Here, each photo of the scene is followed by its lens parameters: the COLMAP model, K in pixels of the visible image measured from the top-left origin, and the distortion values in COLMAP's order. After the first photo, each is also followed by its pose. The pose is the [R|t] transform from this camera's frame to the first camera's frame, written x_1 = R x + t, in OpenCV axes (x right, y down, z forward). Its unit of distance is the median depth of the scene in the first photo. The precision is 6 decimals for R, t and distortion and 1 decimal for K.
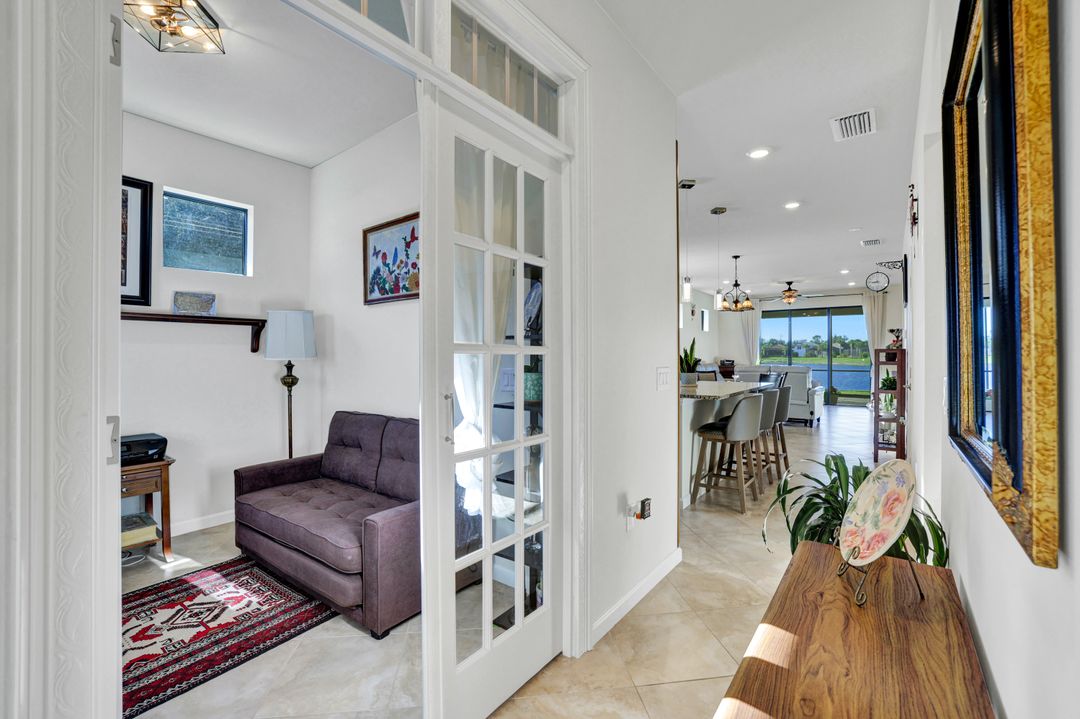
lens RADIAL K [[464.5, 0, 555.7], [0, 464.5, 356.3], [0, 0, 1]] dist [-0.027756, 0.006688]
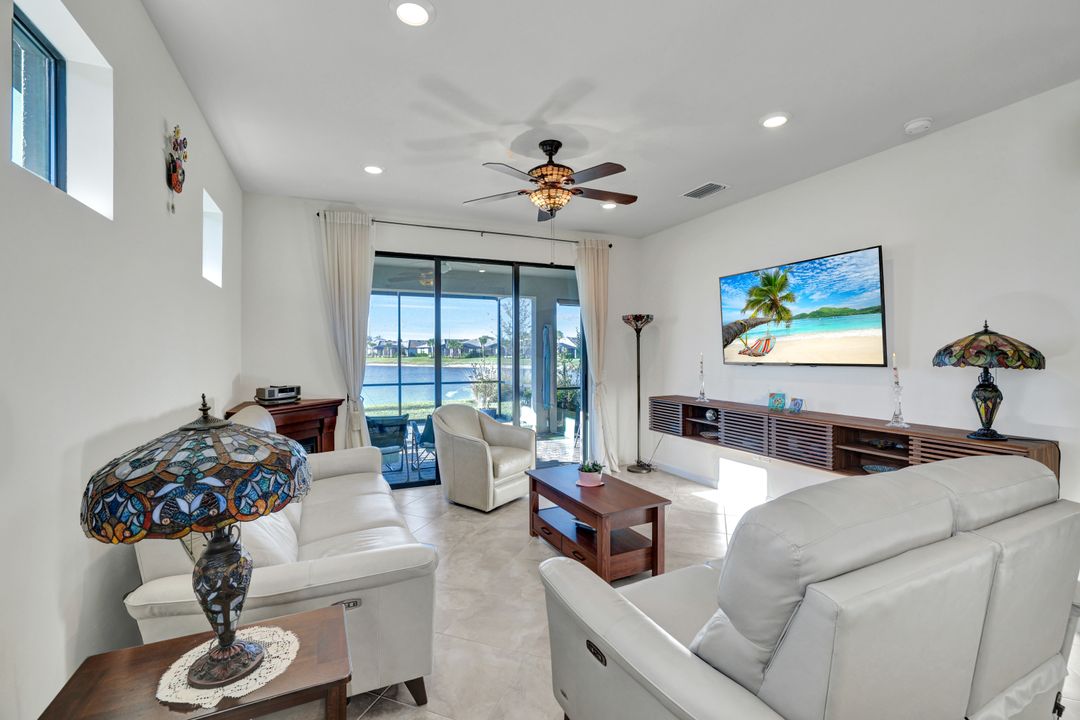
lens RADIAL K [[464.5, 0, 532.9], [0, 464.5, 359.3], [0, 0, 1]] dist [-0.027756, 0.006688]
pose [[0.502451, -0.015281, 0.864470, 0.284396], [0.008205, 0.999883, 0.012906, -0.020809], [-0.864567, 0.000608, 0.502518, 1.075132]]
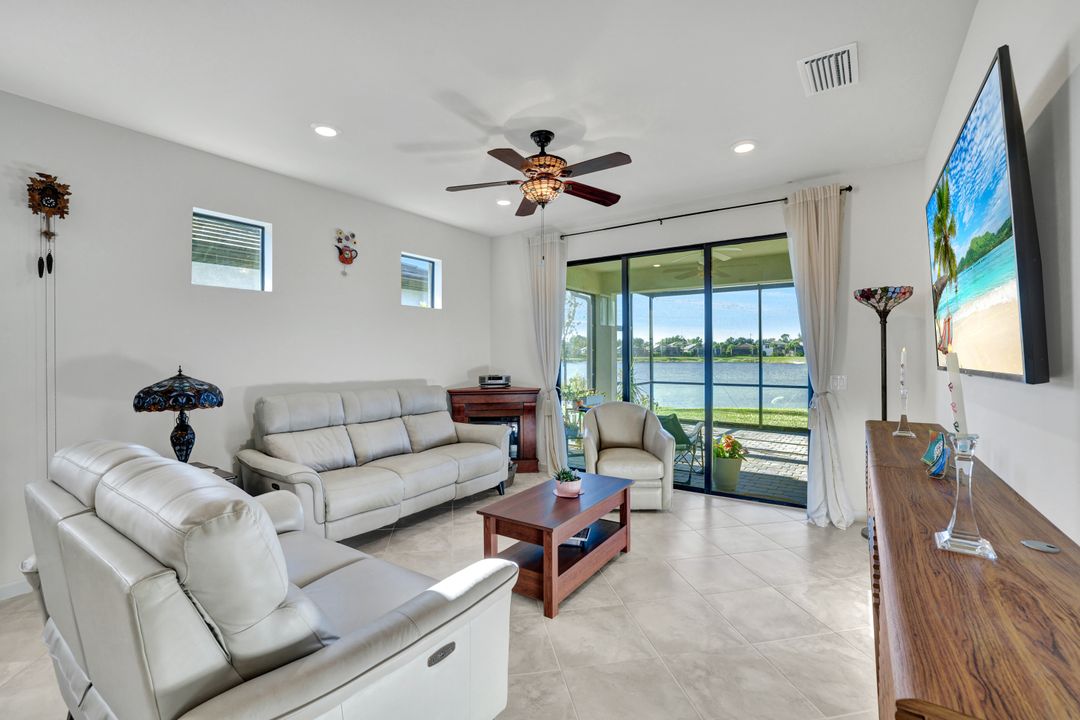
lens RADIAL K [[464.5, 0, 539.9], [0, 464.5, 356.1], [0, 0, 1]] dist [-0.027756, 0.006688]
pose [[0.999646, -0.004593, 0.026196, 0.629883], [0.004594, 0.999989, -0.000004, -0.015673], [-0.026196, 0.000124, 0.999657, 0.872385]]
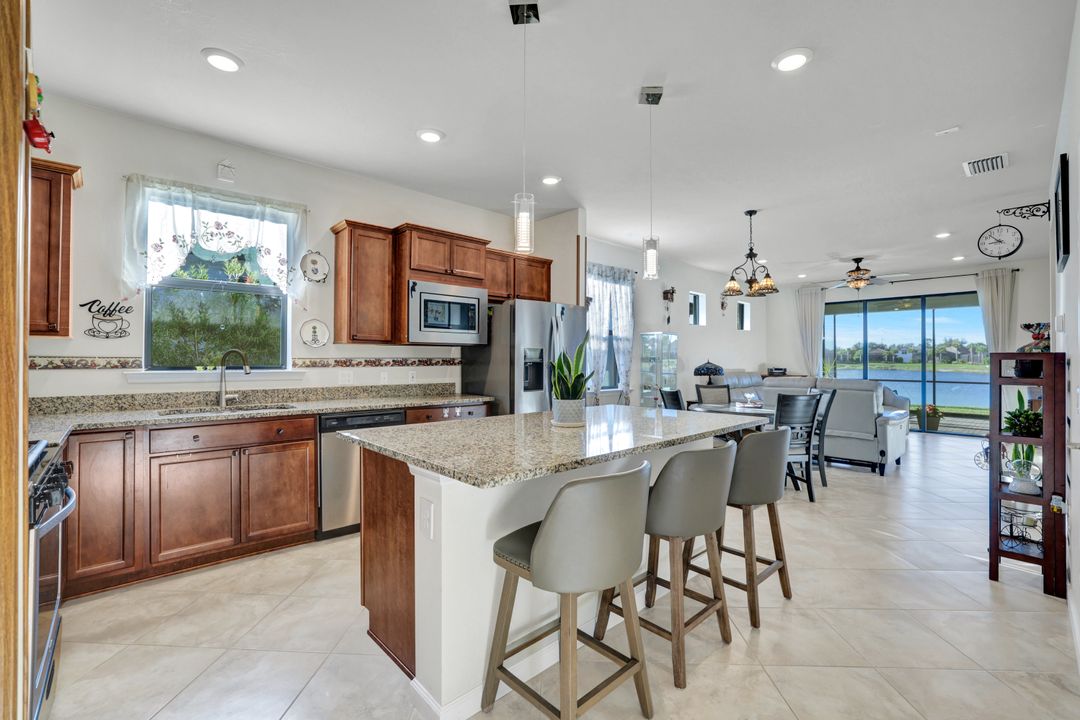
lens RADIAL K [[464.5, 0, 537.3], [0, 464.5, 355.5], [0, 0, 1]] dist [-0.027756, 0.006688]
pose [[0.981901, 0.002985, -0.189371, 0.203615], [-0.005062, 0.999932, -0.010488, -0.003646], [0.189327, 0.011257, 0.981850, 0.280942]]
